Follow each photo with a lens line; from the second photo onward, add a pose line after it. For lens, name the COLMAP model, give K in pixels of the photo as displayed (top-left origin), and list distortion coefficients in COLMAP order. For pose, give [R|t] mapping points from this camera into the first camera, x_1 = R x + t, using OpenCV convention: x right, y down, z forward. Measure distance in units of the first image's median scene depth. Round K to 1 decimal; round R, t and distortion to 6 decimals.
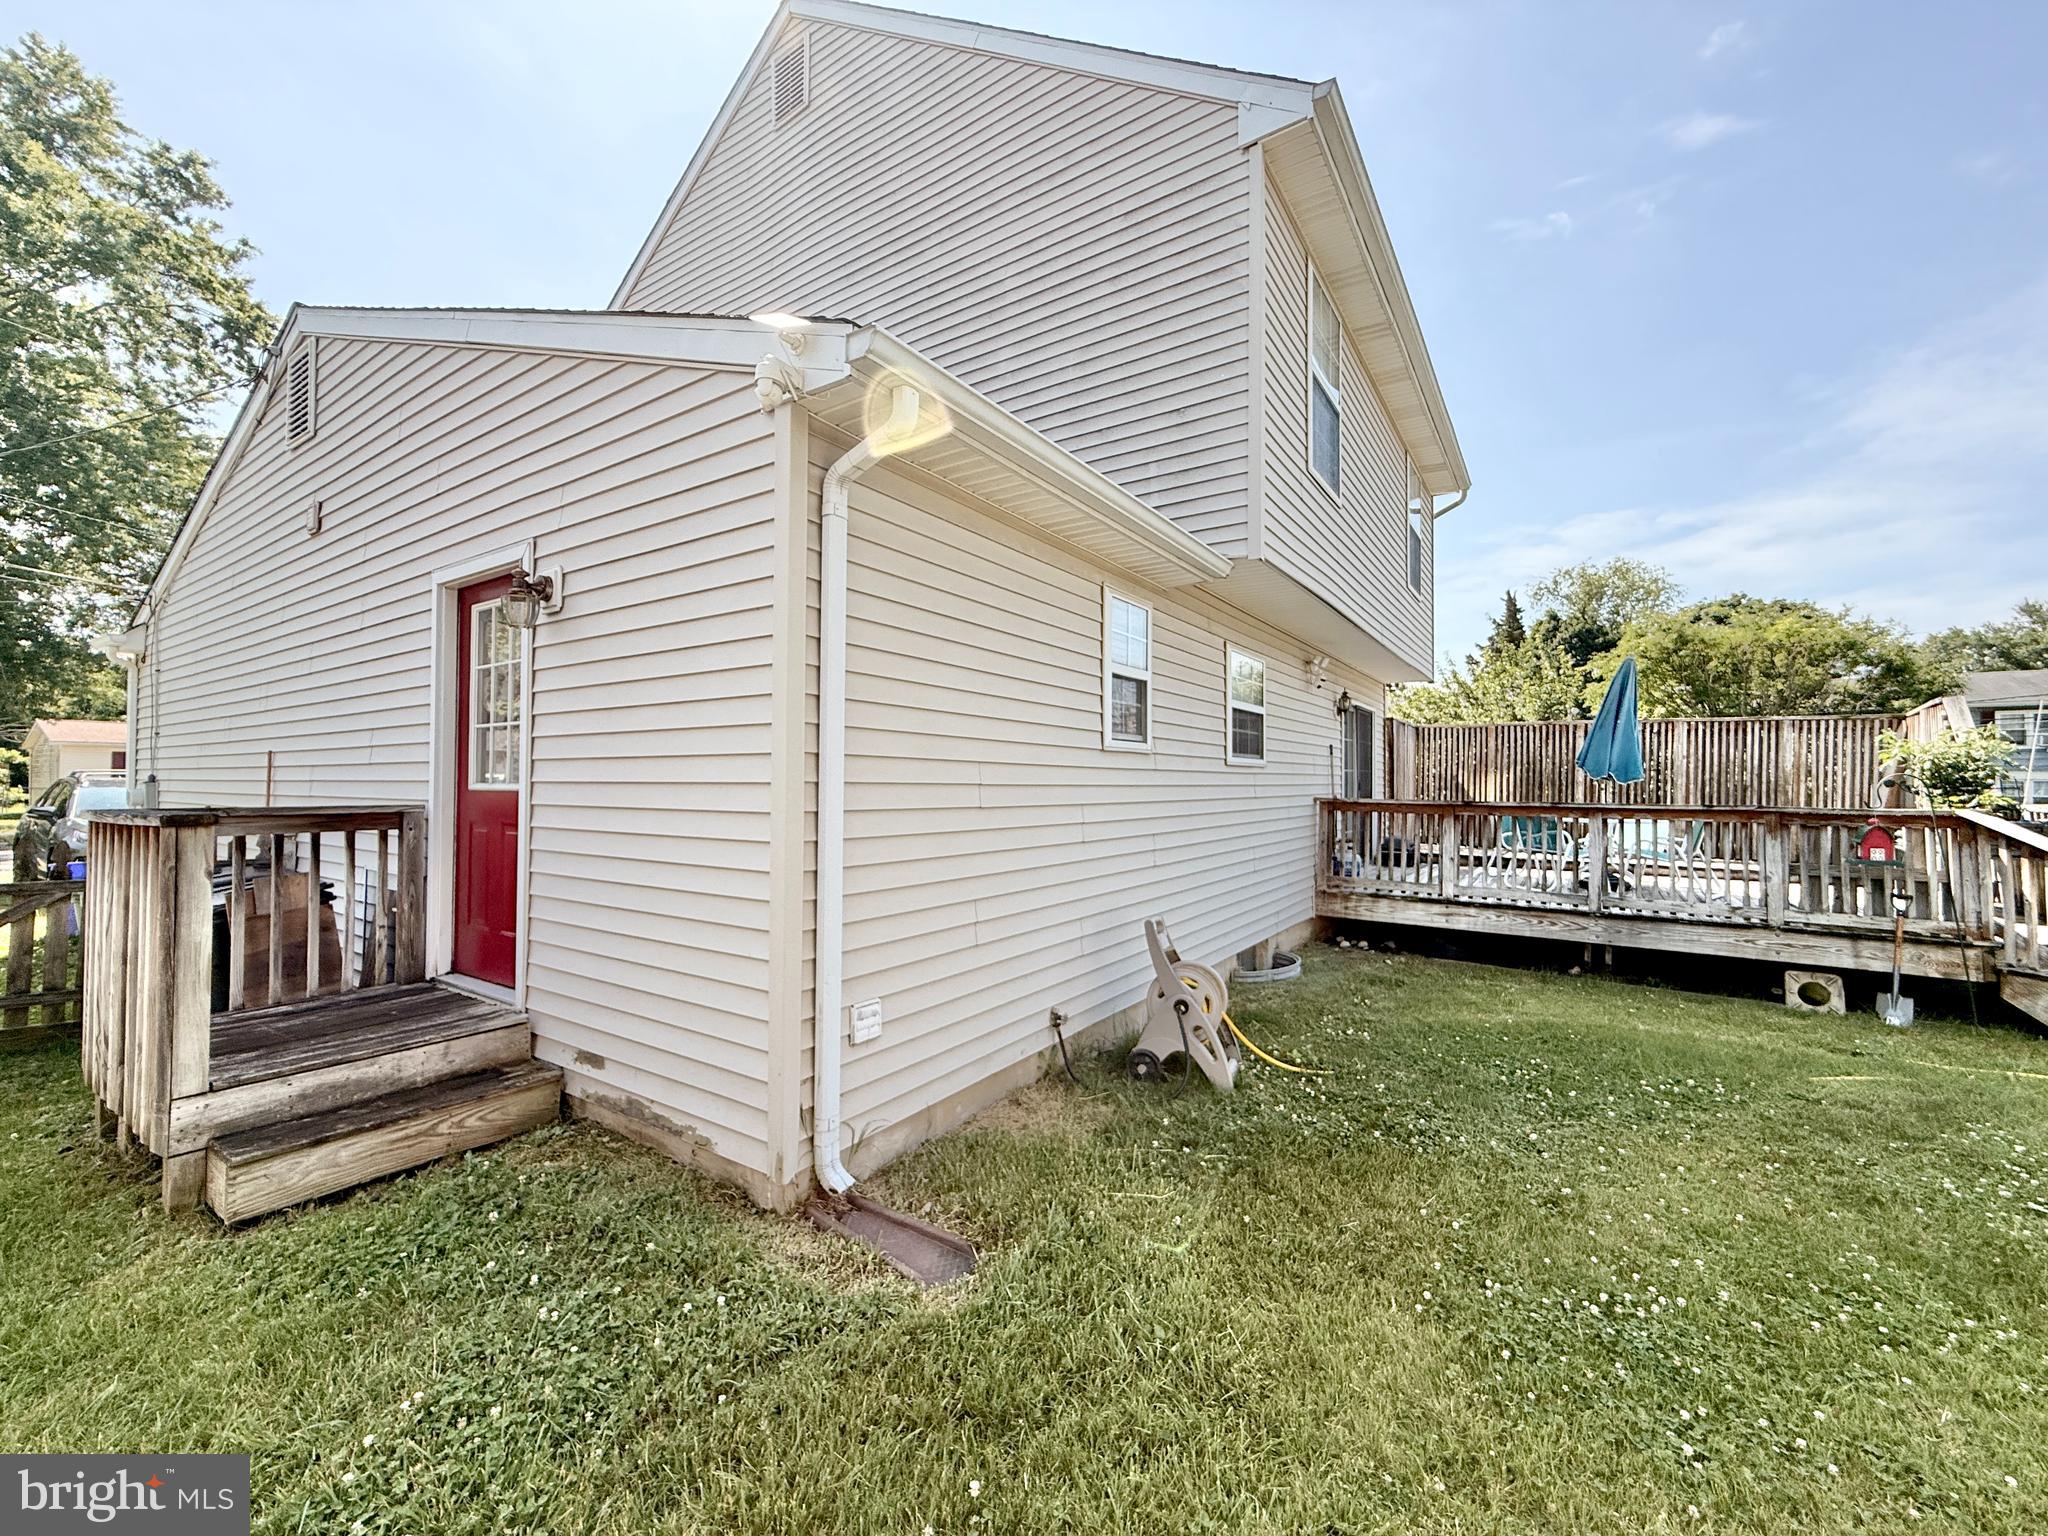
lens RADIAL K [[817.3, 0, 1024.0], [0, 817.3, 768.0], [0, 0, 1]] dist [-0.001063, -0.000737]
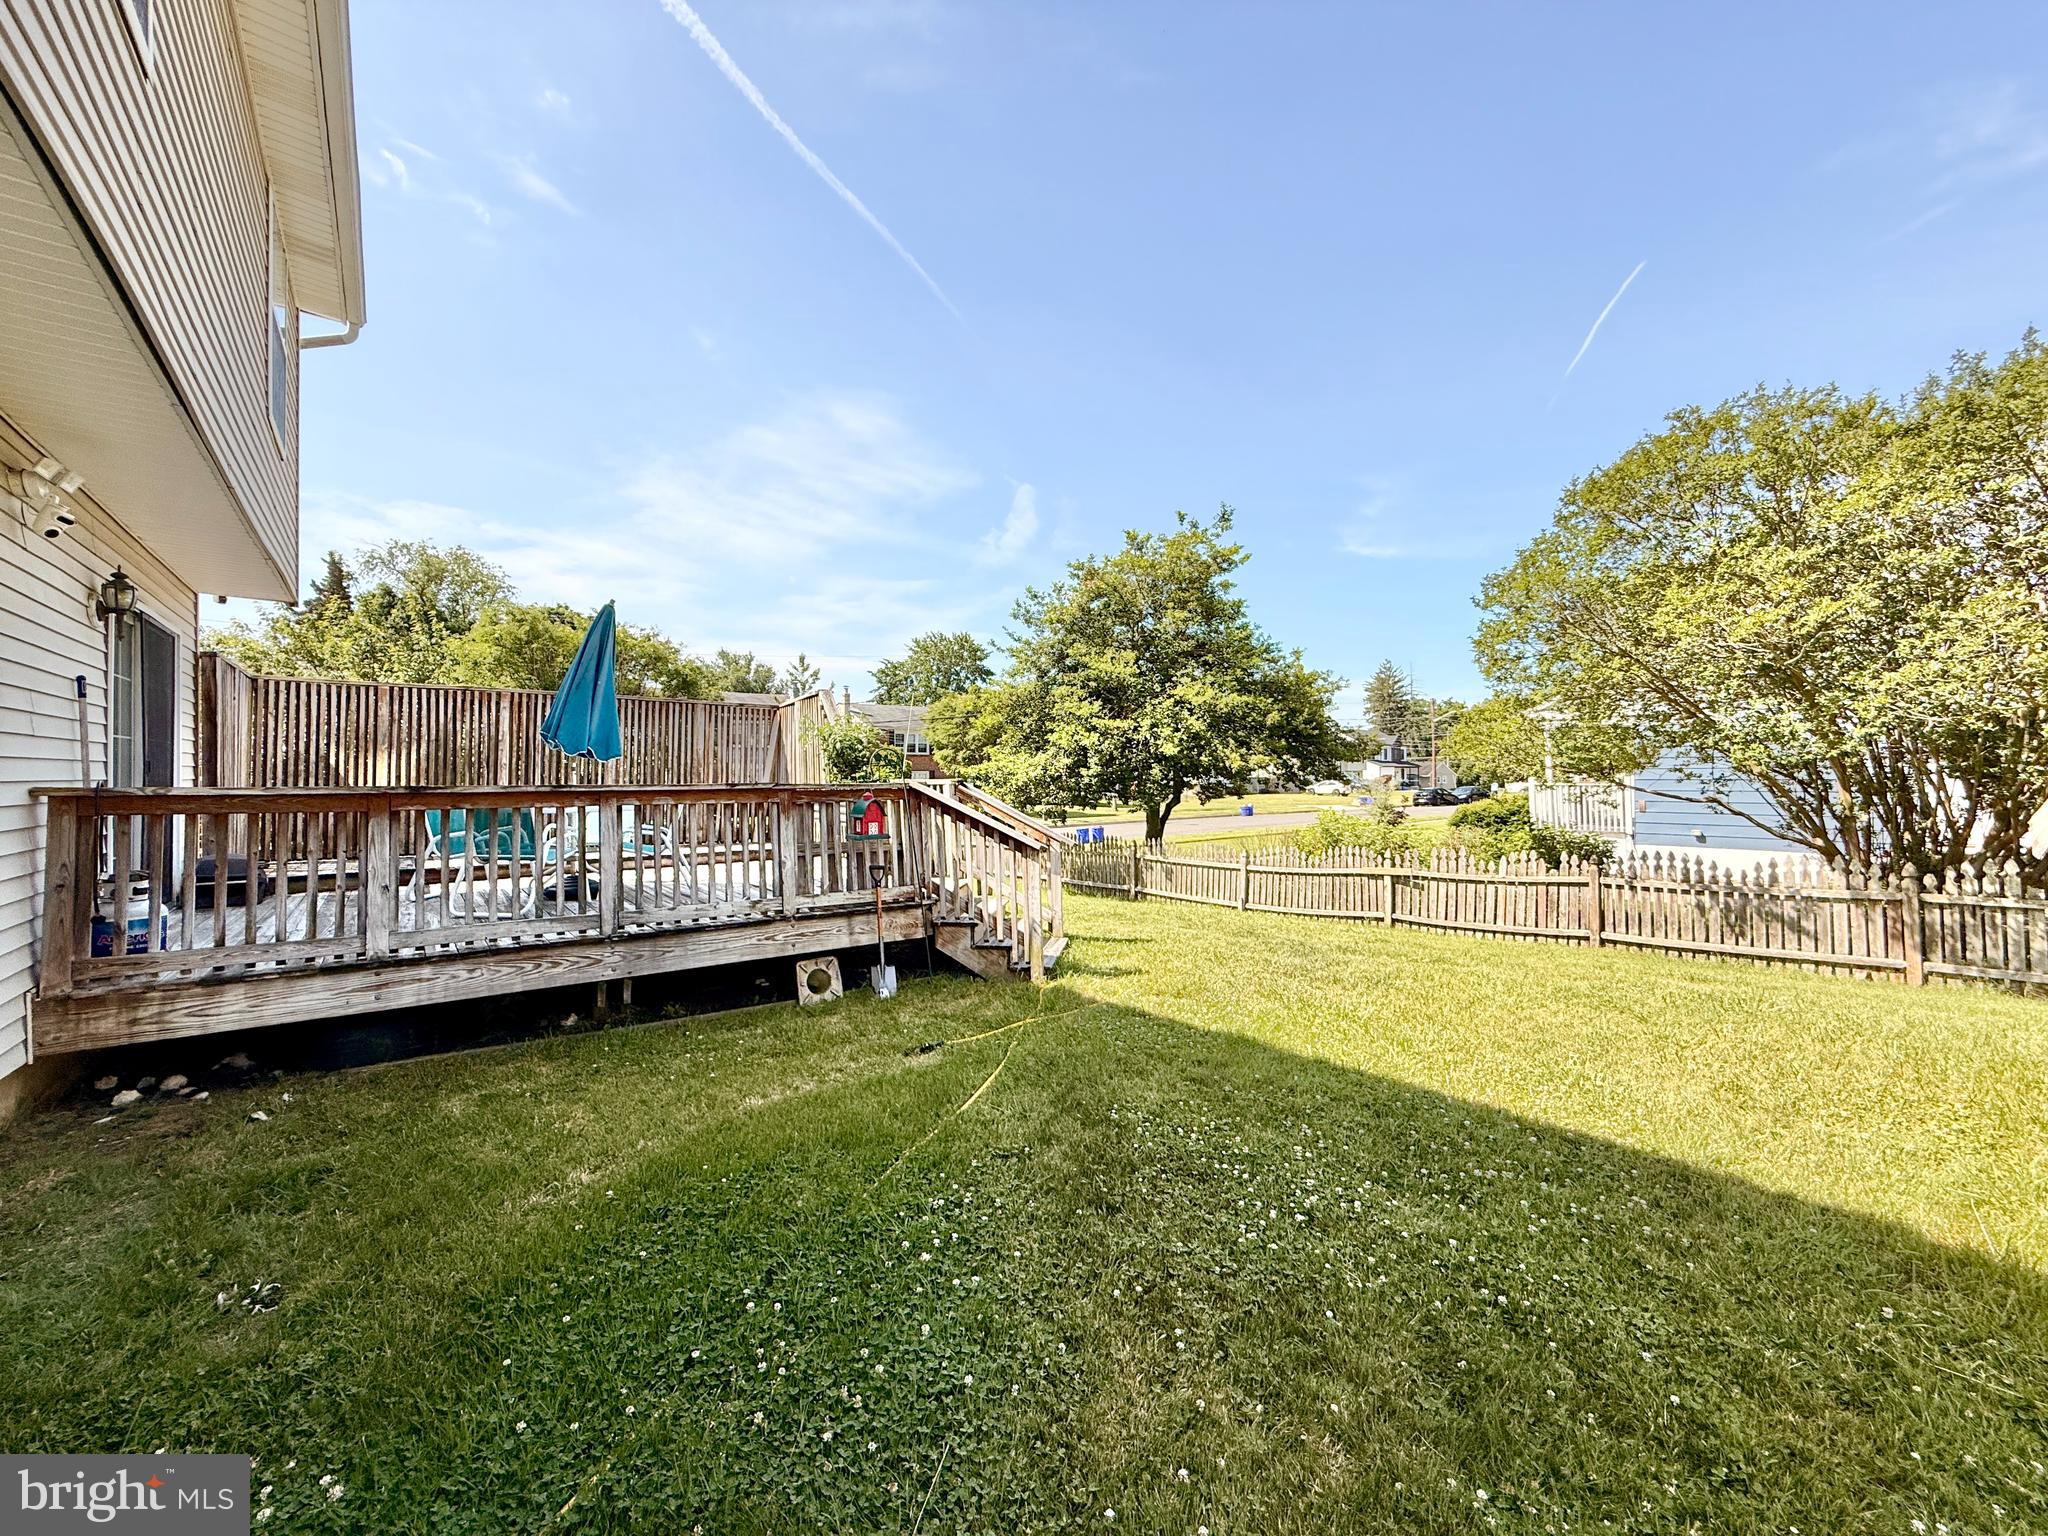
lens RADIAL K [[817.3, 0, 1024.0], [0, 817.3, 768.0], [0, 0, 1]] dist [-0.001063, -0.000737]
pose [[0.317862, 0.000828, 0.948137, 0.122271], [-0.009430, 0.999953, 0.002288, 0.021446], [-0.948090, -0.009668, 0.317854, 0.395388]]
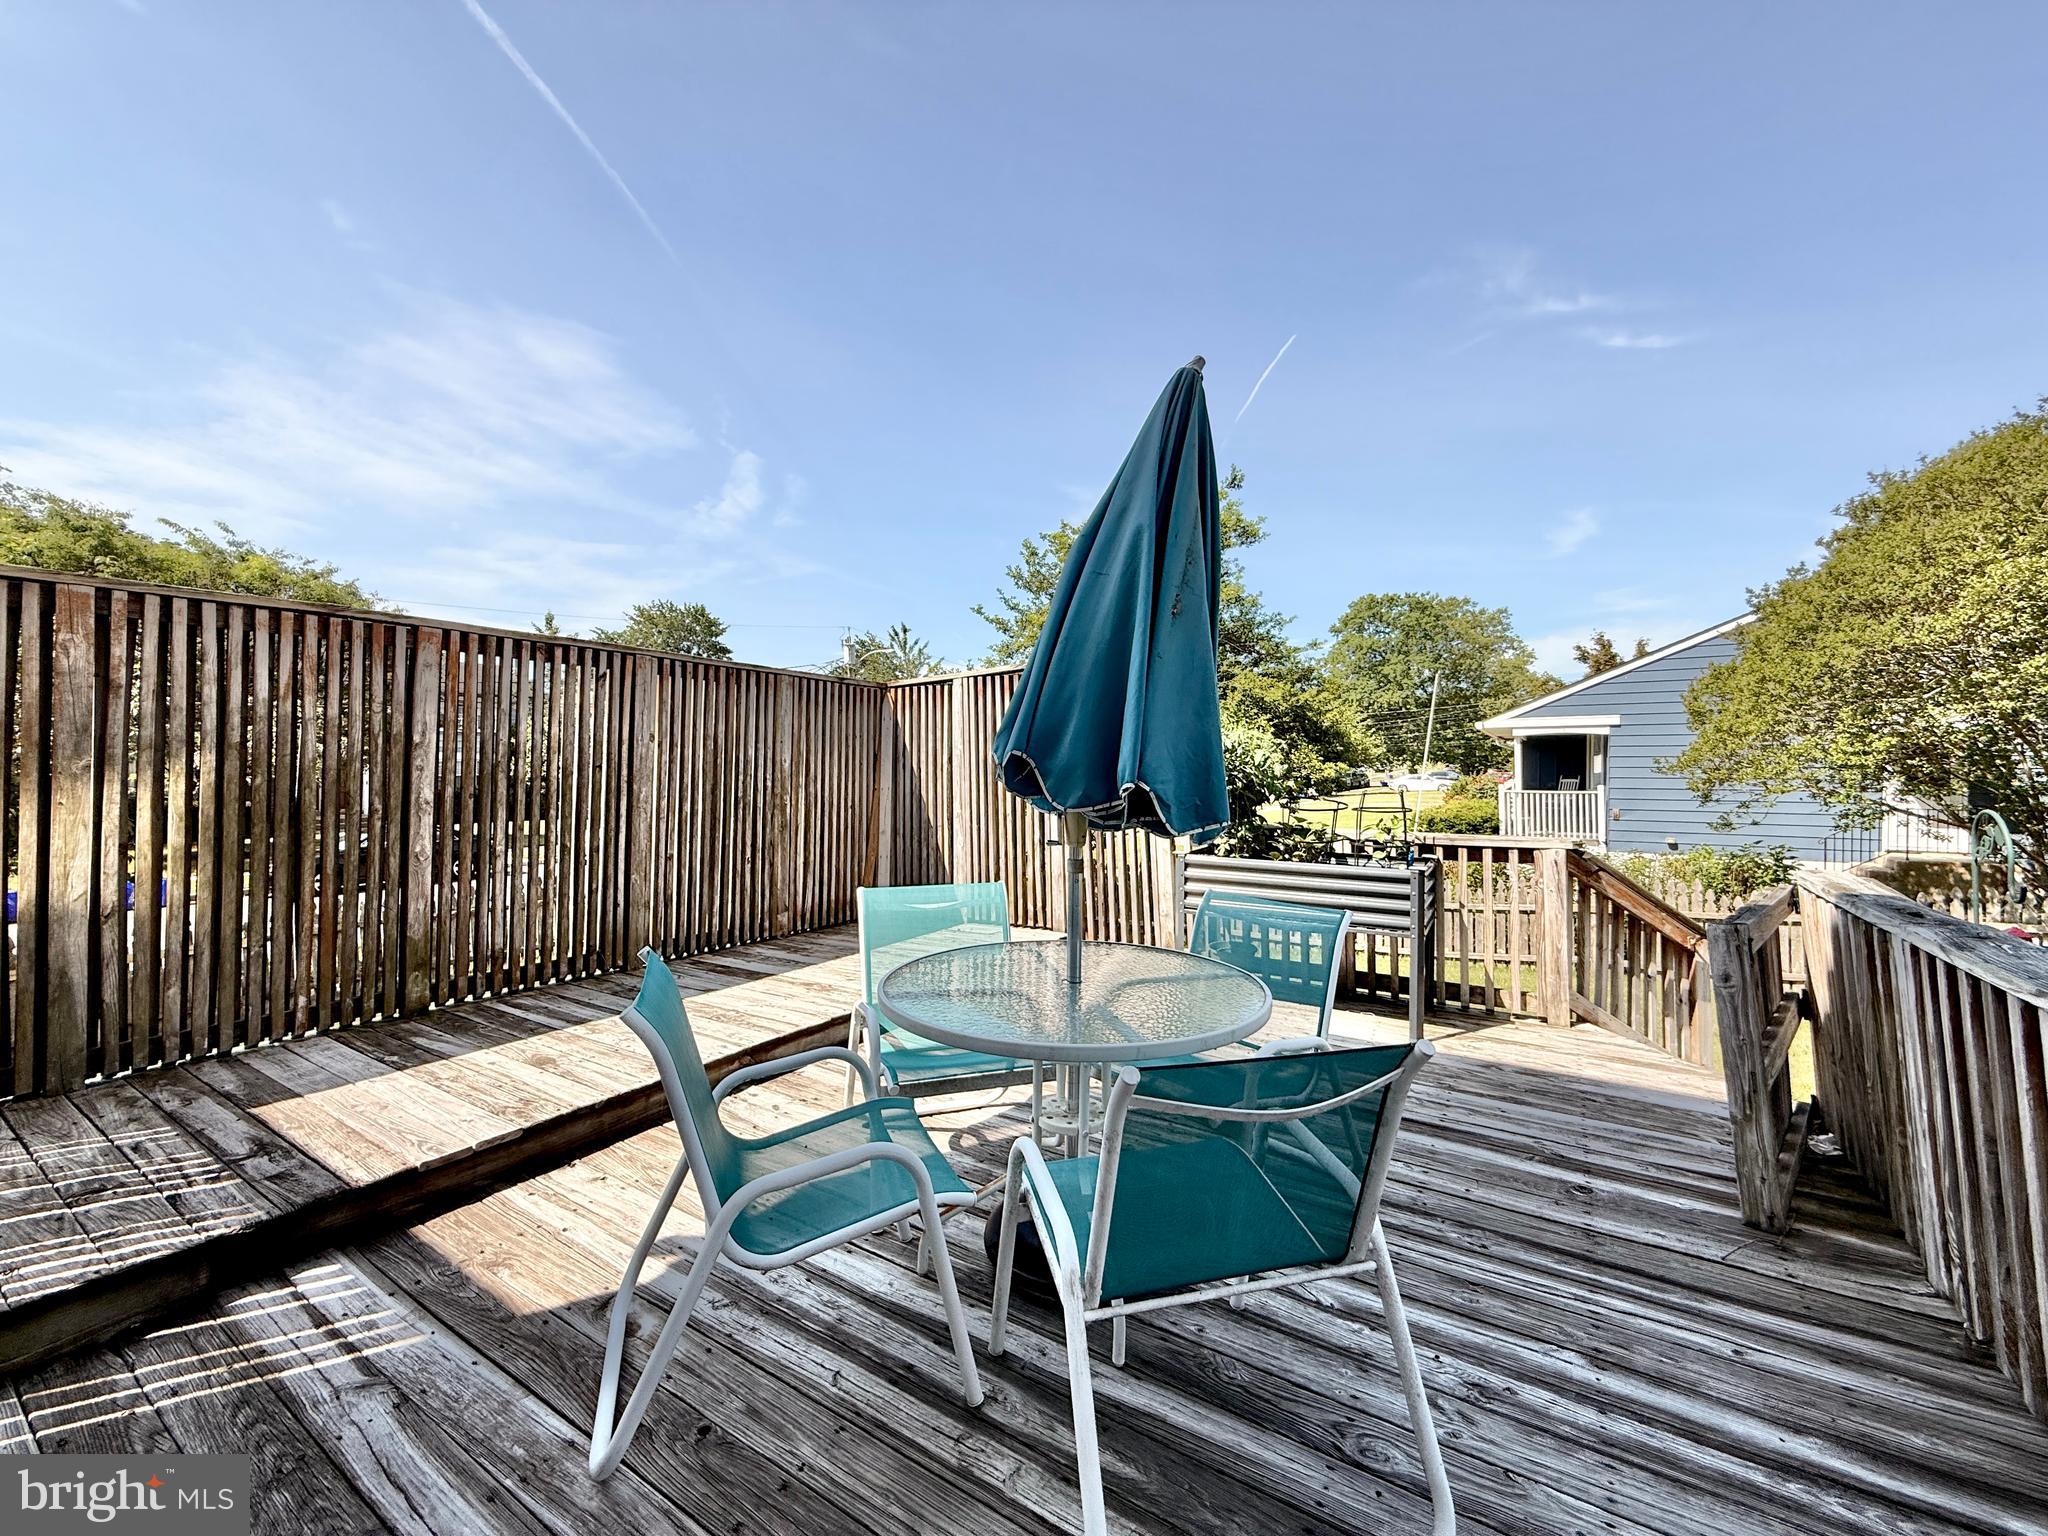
lens RADIAL K [[805.3, 0, 1023.4], [0, 805.3, 766.1], [0, 0, 1]] dist [0.002005, 0.000313]
pose [[-0.020218, -0.012315, 0.999720, 0.514866], [-0.021539, 0.999697, 0.011879, -0.009036], [-0.999564, -0.021293, -0.020477, 1.139286]]
